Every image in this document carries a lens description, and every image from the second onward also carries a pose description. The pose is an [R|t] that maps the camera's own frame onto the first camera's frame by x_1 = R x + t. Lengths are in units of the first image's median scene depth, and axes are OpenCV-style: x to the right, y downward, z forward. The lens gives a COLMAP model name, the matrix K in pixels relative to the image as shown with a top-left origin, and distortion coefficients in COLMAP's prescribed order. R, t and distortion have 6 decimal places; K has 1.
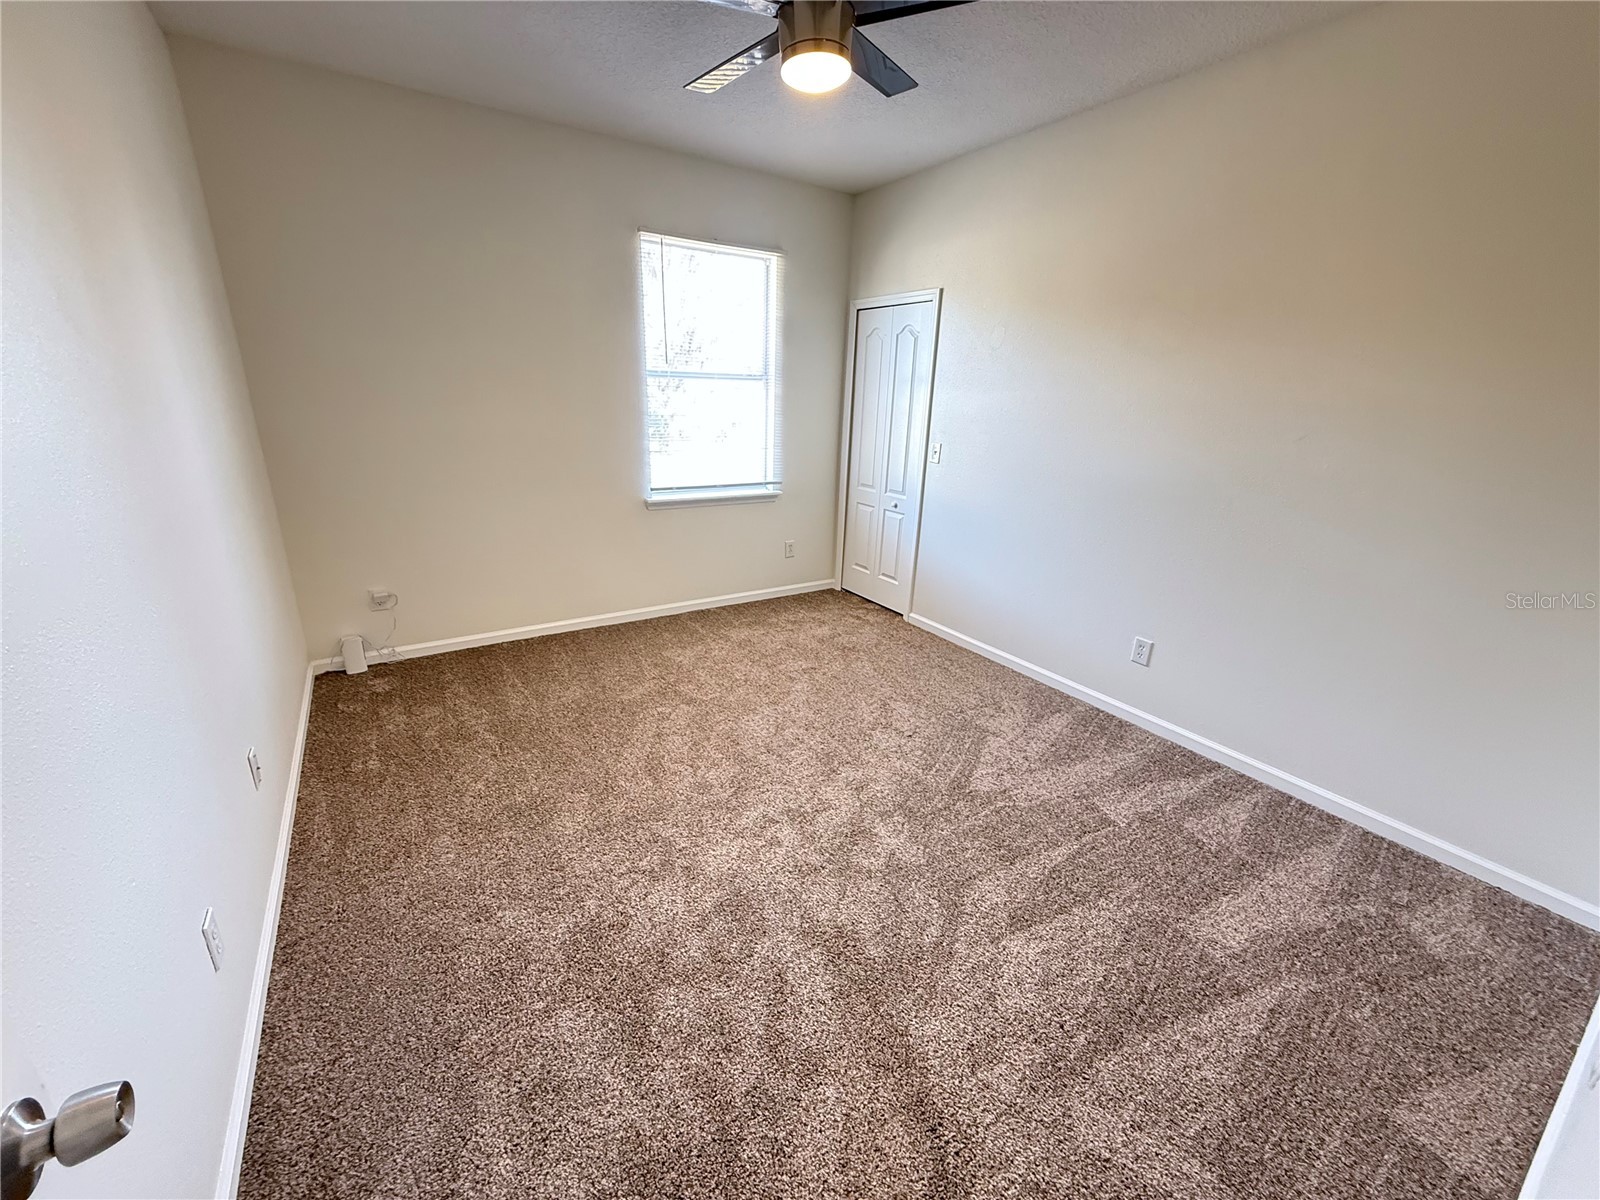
lens RADIAL K [[636.2, 0, 794.9], [0, 636.2, 598.6], [0, 0, 1]] dist [0.000849, 0.000002]
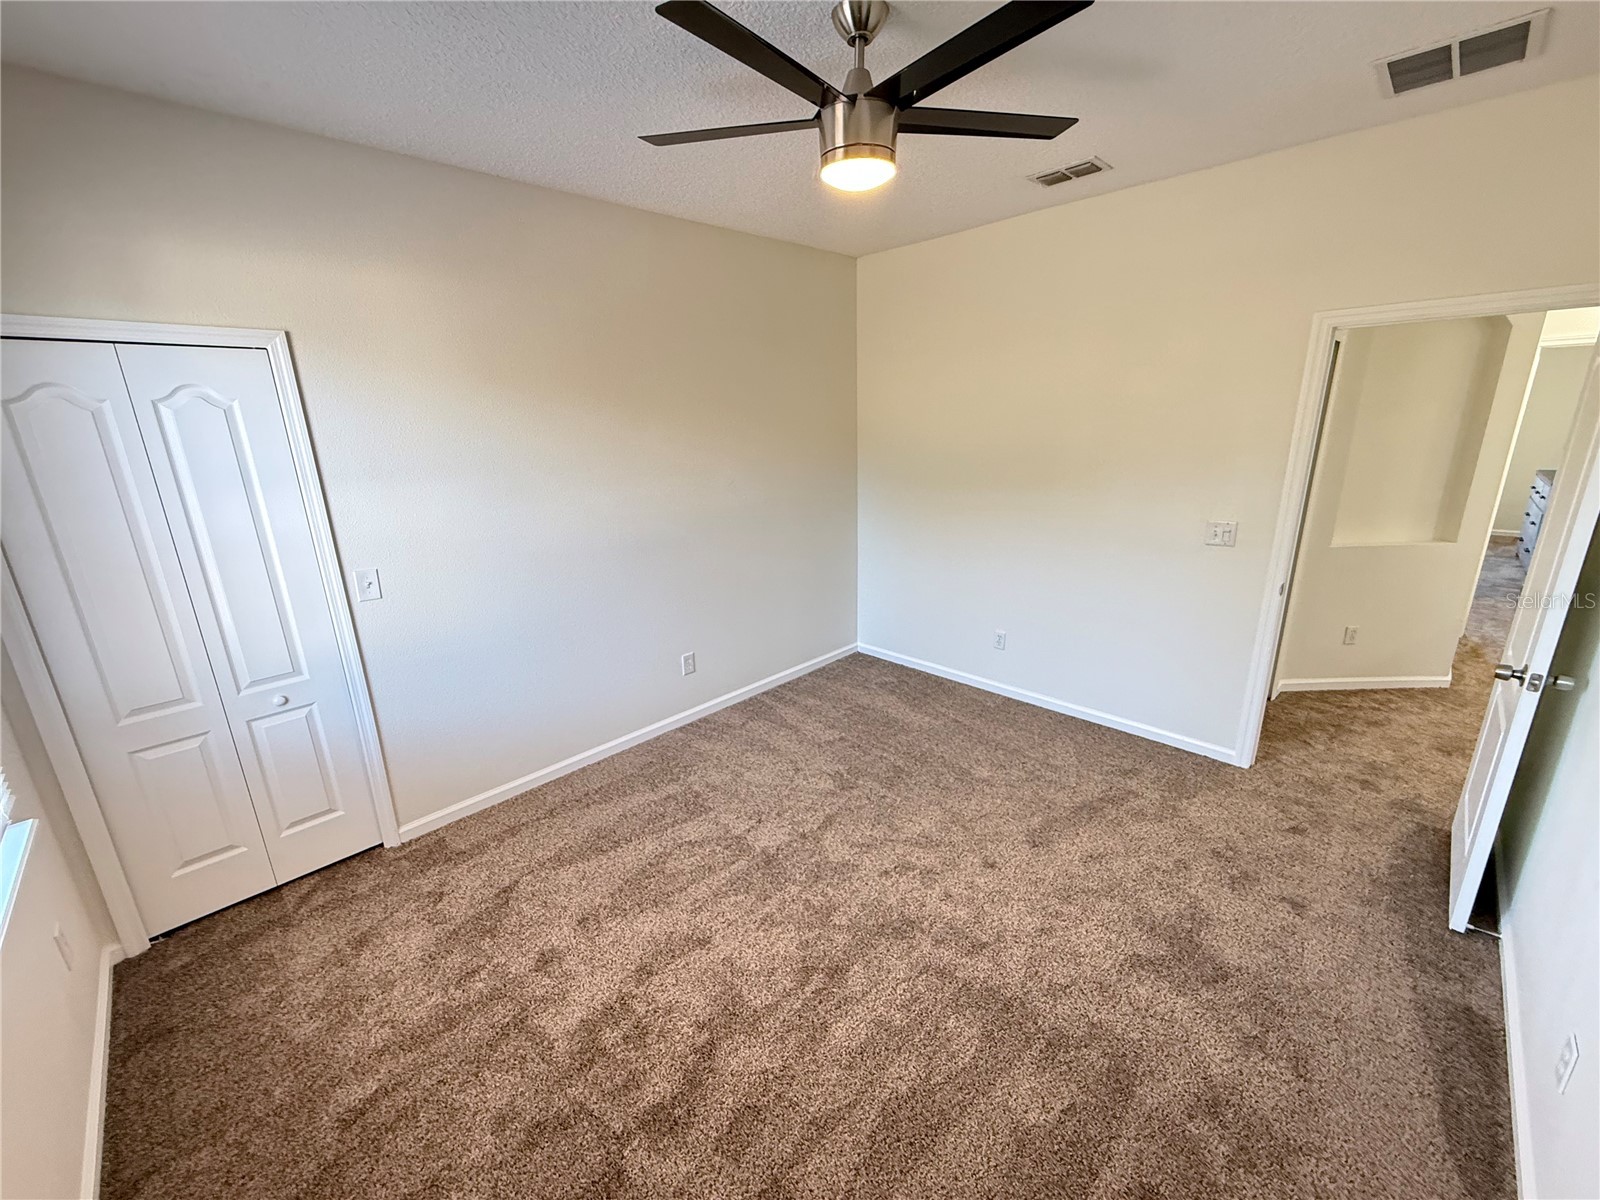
lens RADIAL K [[636.2, 0, 794.9], [0, 636.2, 598.6], [0, 0, 1]] dist [0.000849, 0.000002]
pose [[-0.208789, -0.293527, 0.932871, -0.605487], [0.326259, 0.878340, 0.349390, -0.386170], [-0.921934, 0.377307, -0.087622, 0.851467]]
